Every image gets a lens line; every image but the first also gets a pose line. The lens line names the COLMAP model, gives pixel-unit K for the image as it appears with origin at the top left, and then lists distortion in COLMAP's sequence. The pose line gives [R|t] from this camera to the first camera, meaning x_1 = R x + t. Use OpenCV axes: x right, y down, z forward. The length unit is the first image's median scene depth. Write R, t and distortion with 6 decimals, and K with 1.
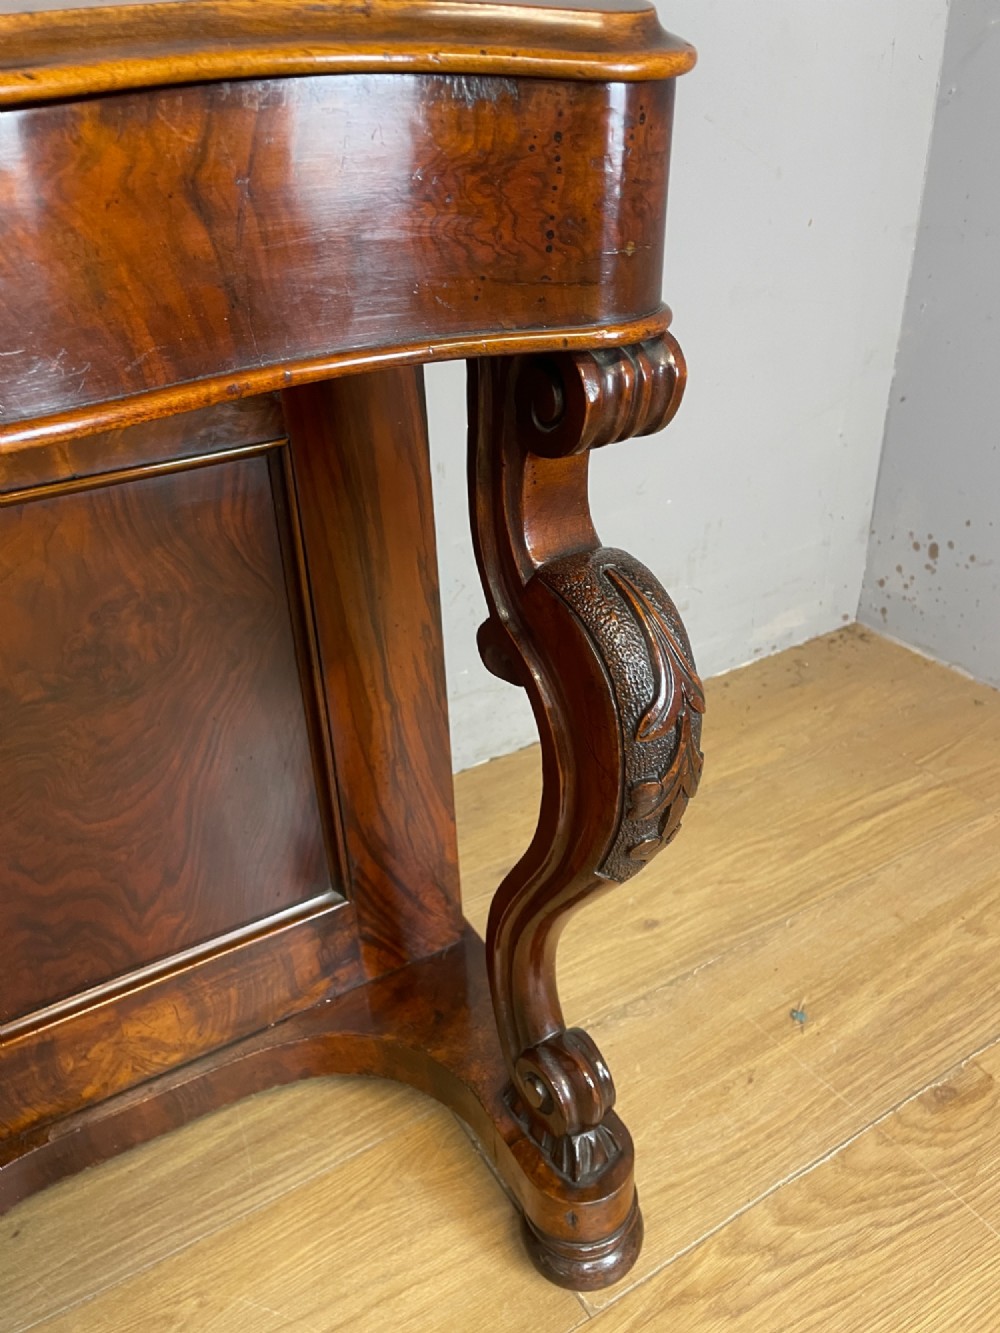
lens RADIAL K [[1015.4, 0, 496.3], [0, 1015.4, 673.9], [0, 0, 1]] dist [0.094599, -0.125222]
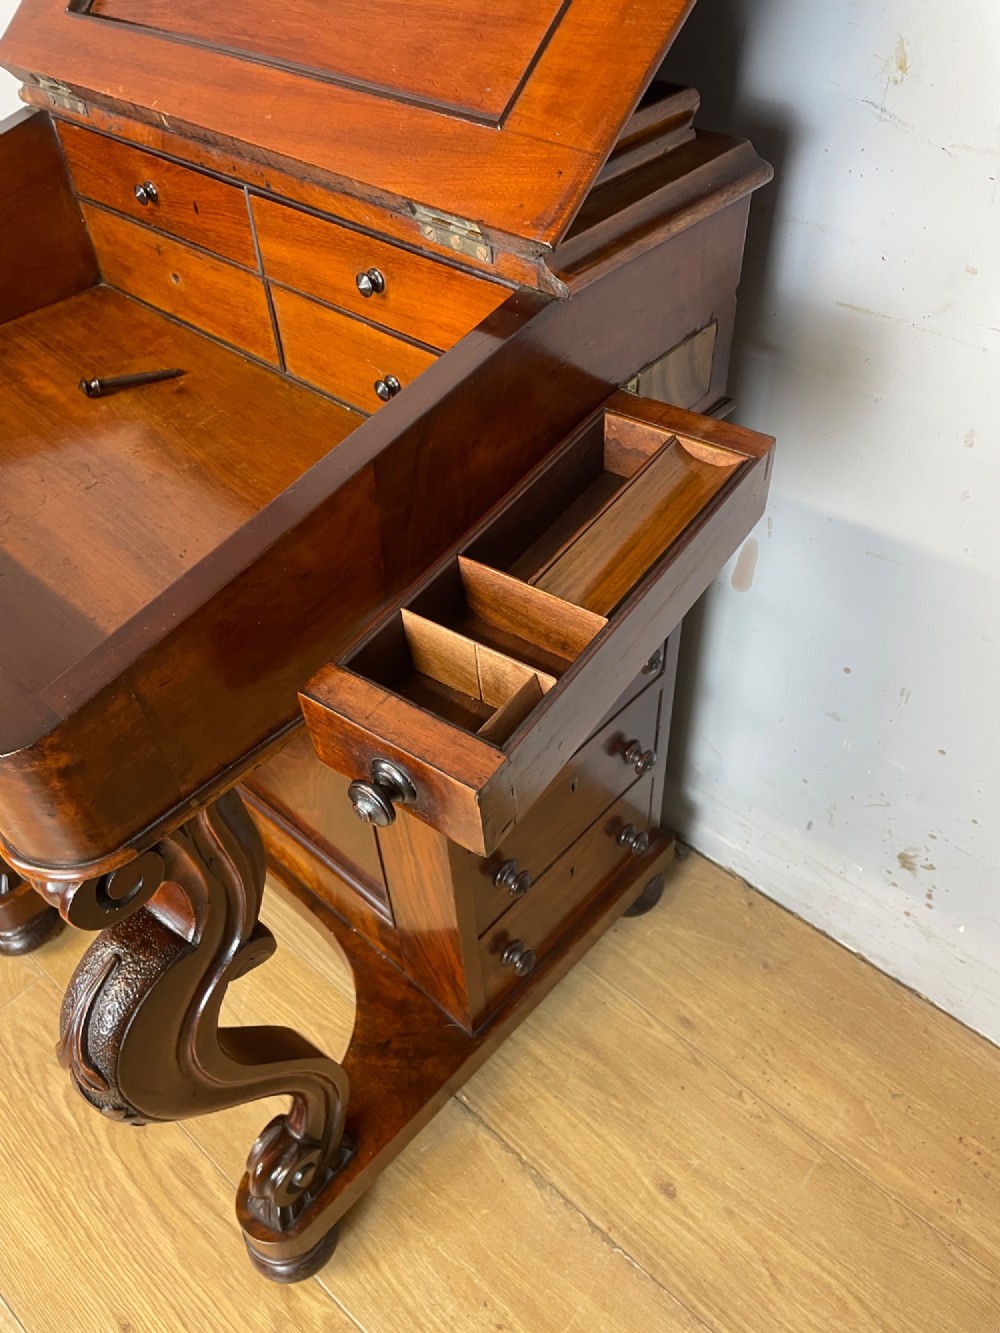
lens RADIAL K [[1028.8, 0, 494.3], [0, 1028.8, 657.4], [0, 0, 1]] dist [0.094791, -0.128802]
pose [[0.287152, 0.693346, -0.660920, 0.541092], [-0.452059, 0.706399, 0.544649, -0.745507], [0.844504, 0.142378, 0.516277, 0.405334]]
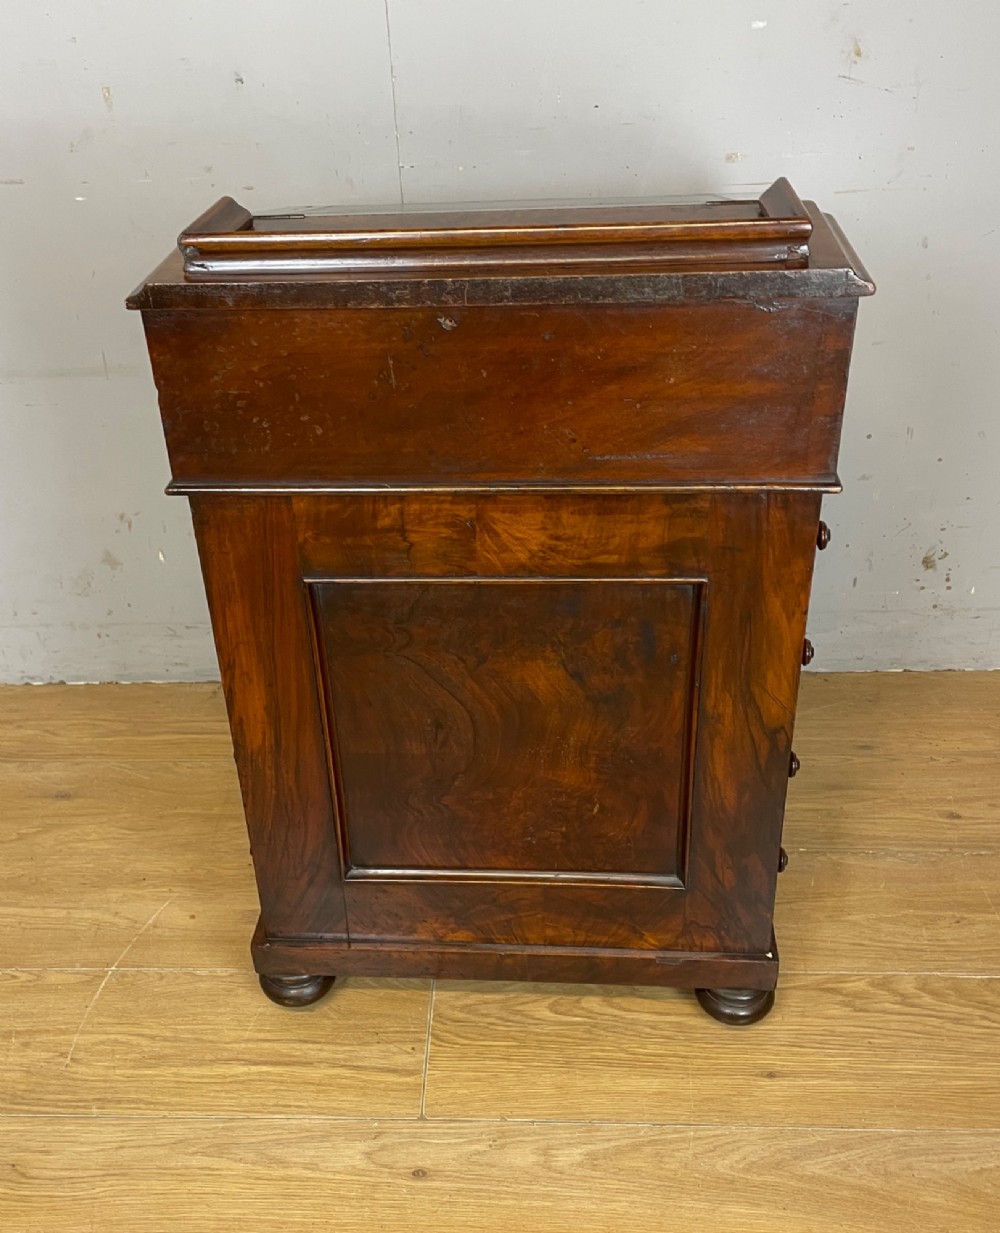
lens RADIAL K [[1265.7, 0, 458.0], [0, 1265.7, 655.0], [0, 0, 1]] dist [0.092154, -0.111327]
pose [[0.822303, 0.298900, -0.484228, 0.482100], [-0.258167, 0.954284, 0.150639, -0.040202], [0.507117, 0.001141, 0.861877, -0.948983]]
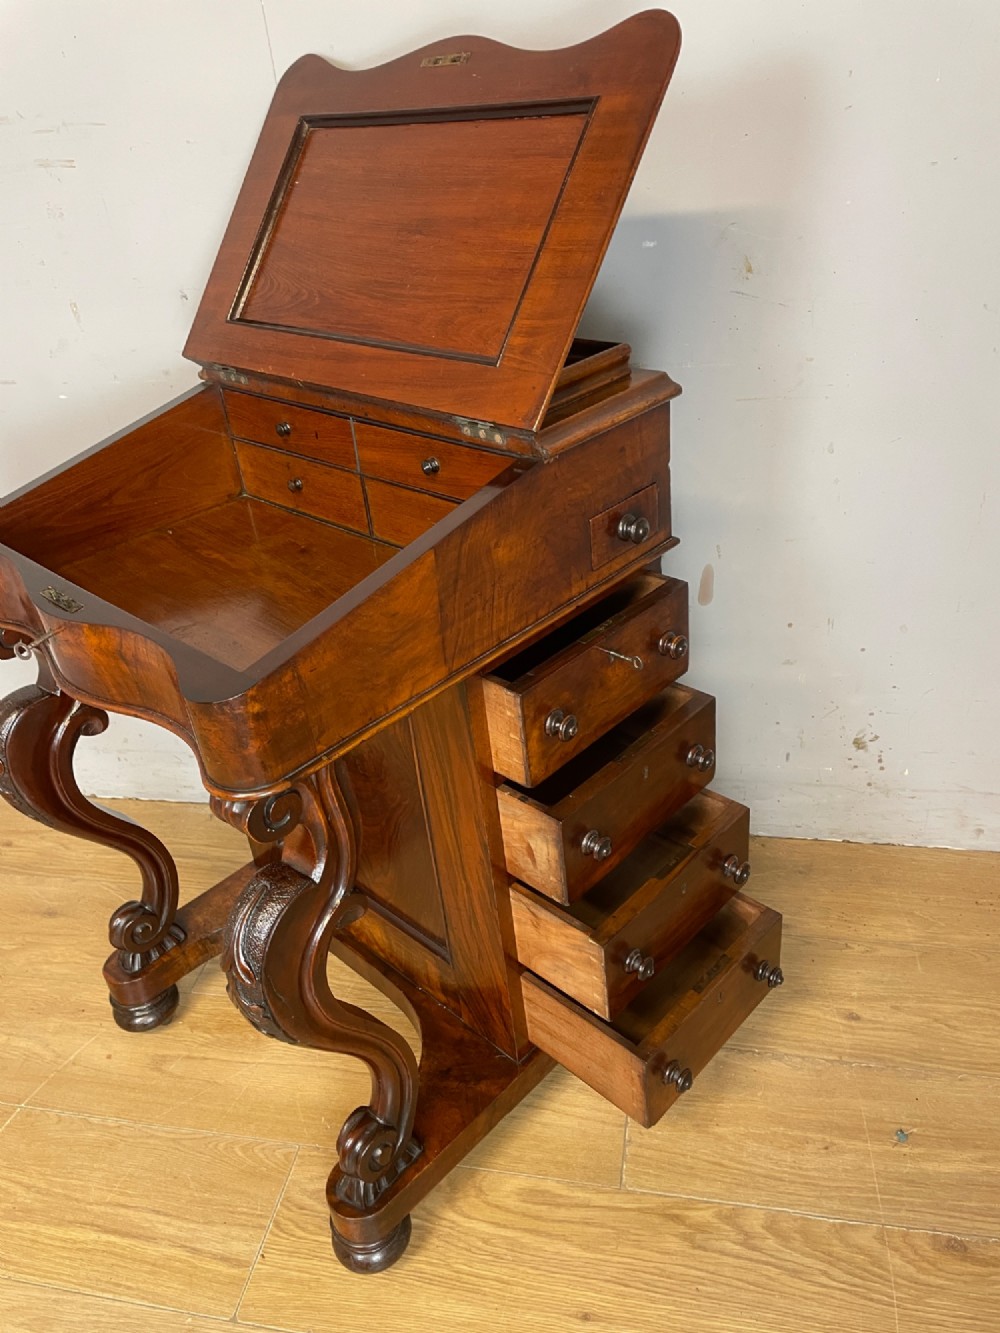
lens RADIAL K [[1018.4, 0, 494.4], [0, 1018.4, 653.6], [0, 0, 1]] dist [0.099509, -0.127378]
pose [[0.729553, 0.317525, -0.605747, 0.624402], [-0.276733, 0.947002, 0.163113, -0.365202], [0.625437, 0.048630, 0.778758, -0.412826]]
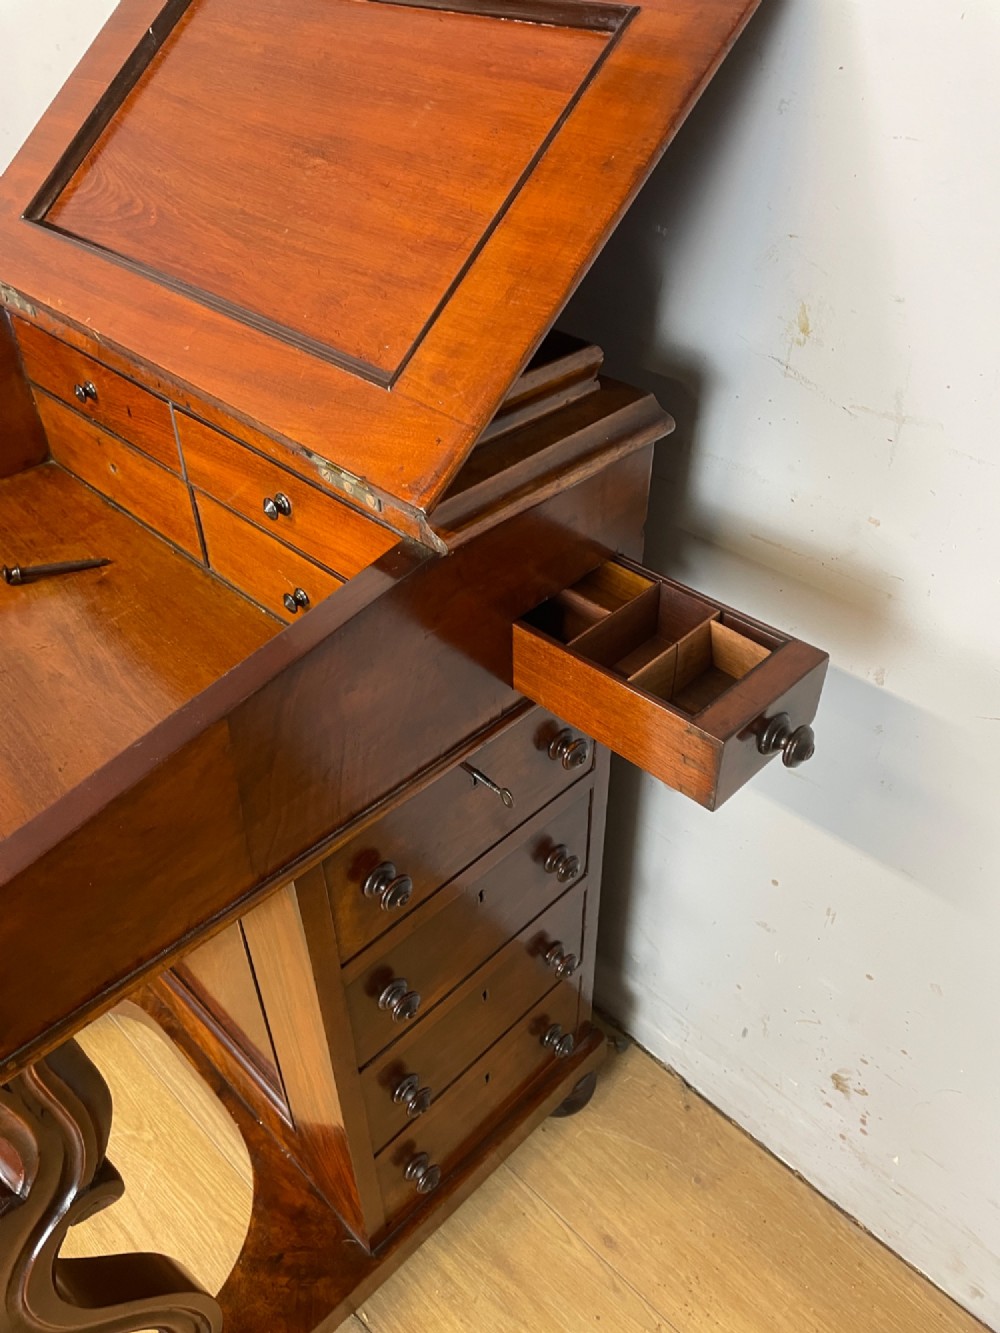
lens RADIAL K [[1028.8, 0, 494.3], [0, 1028.8, 657.4], [0, 0, 1]] dist [0.094791, -0.128802]
pose [[0.246761, 0.636124, -0.731064, 0.490009], [-0.485262, 0.734109, 0.474979, -0.855439], [0.838826, 0.237551, 0.489837, 0.474766]]
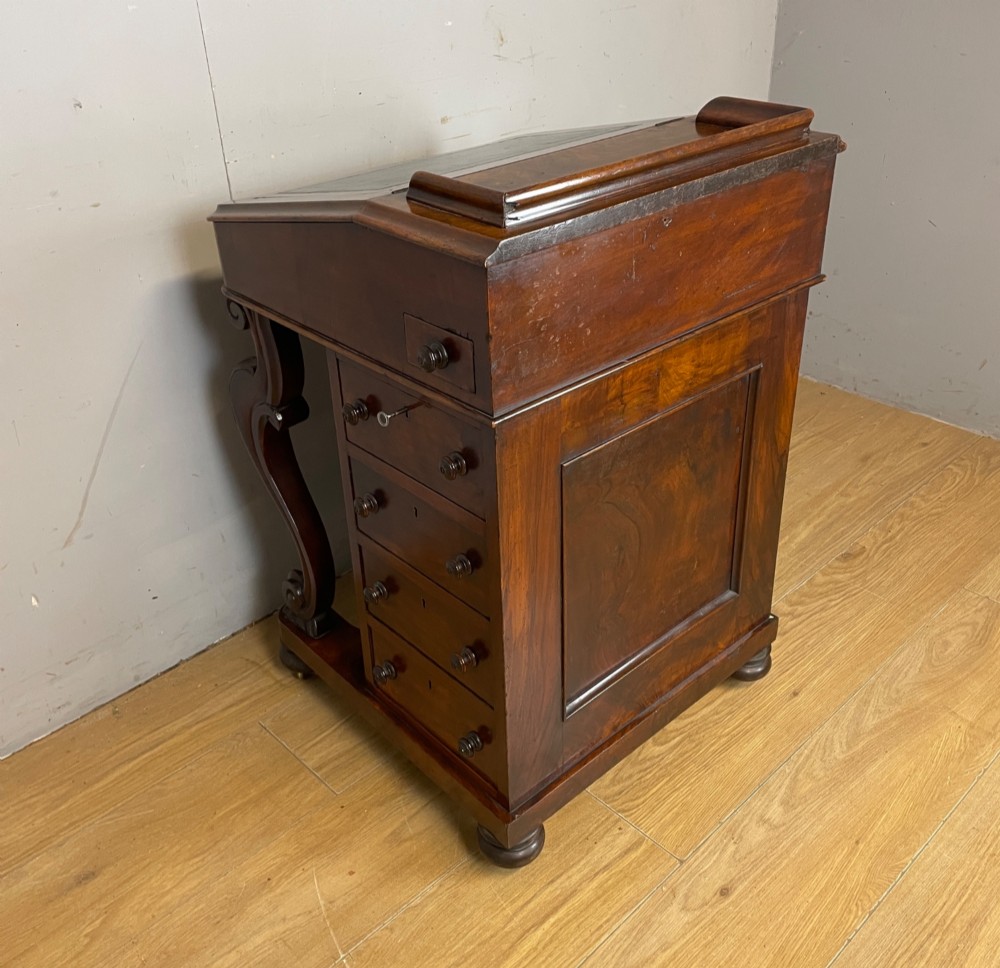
lens RADIAL K [[1012.1, 0, 500.0], [0, 1012.1, 441.3], [0, 0, 1]] dist [0.090734, -0.111653]
pose [[0.976519, -0.103759, 0.188796, -0.751187], [0.106990, 0.994236, -0.006974, 0.112772], [-0.186984, 0.027010, 0.981992, -1.124623]]
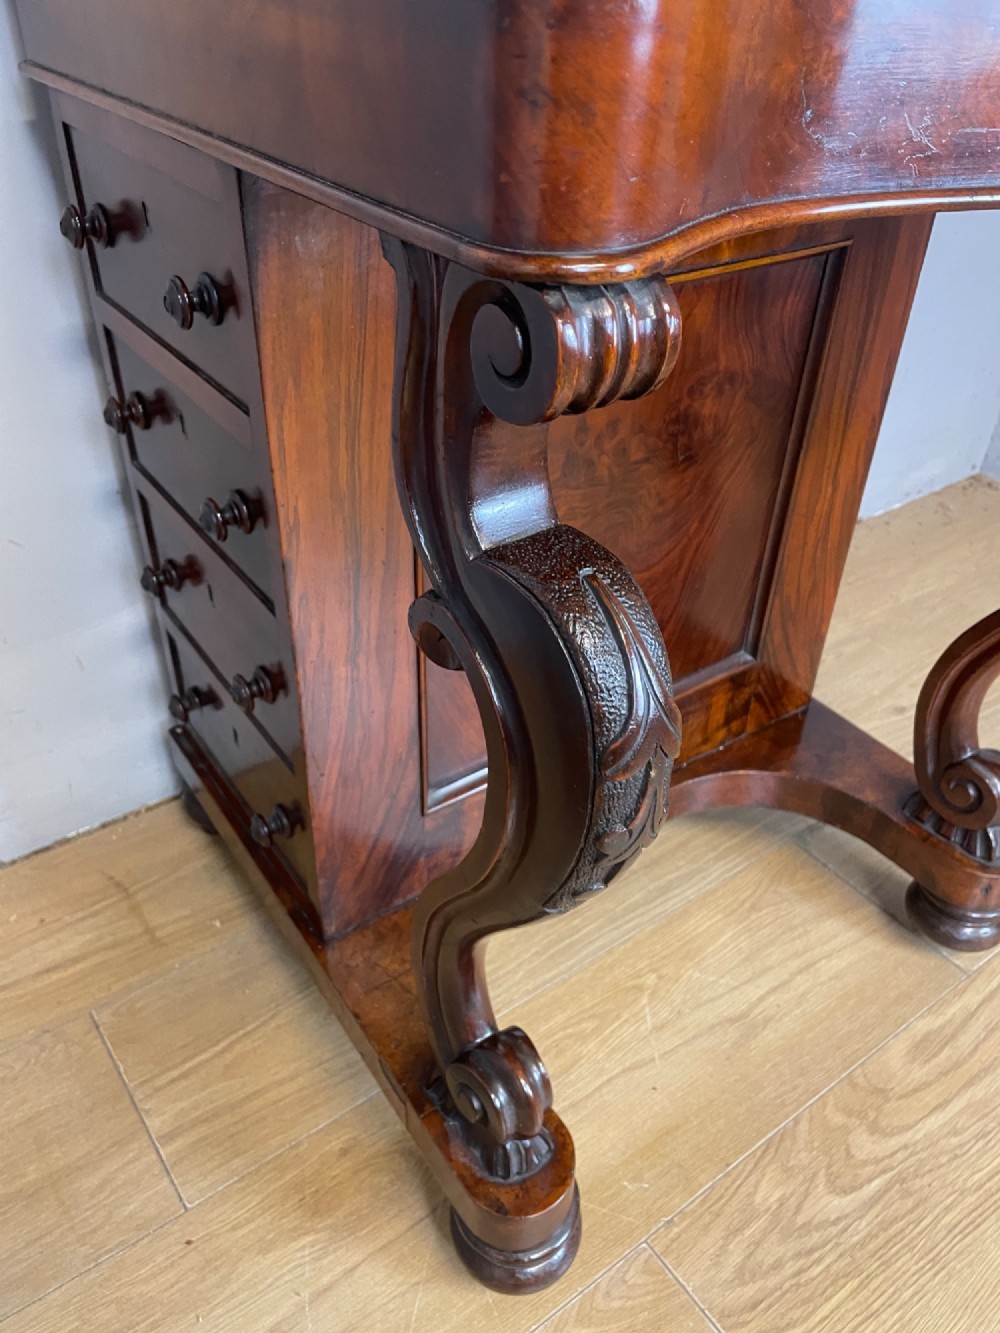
lens RADIAL K [[1021.6, 0, 517.2], [0, 1021.6, 666.8], [0, 0, 1]] dist [0.093302, -0.131970]
pose [[0.993720, 0.001652, 0.111880, -0.563847], [-0.012438, 0.995325, 0.095778, 0.119341], [-0.111198, -0.096568, 0.989095, -0.155053]]
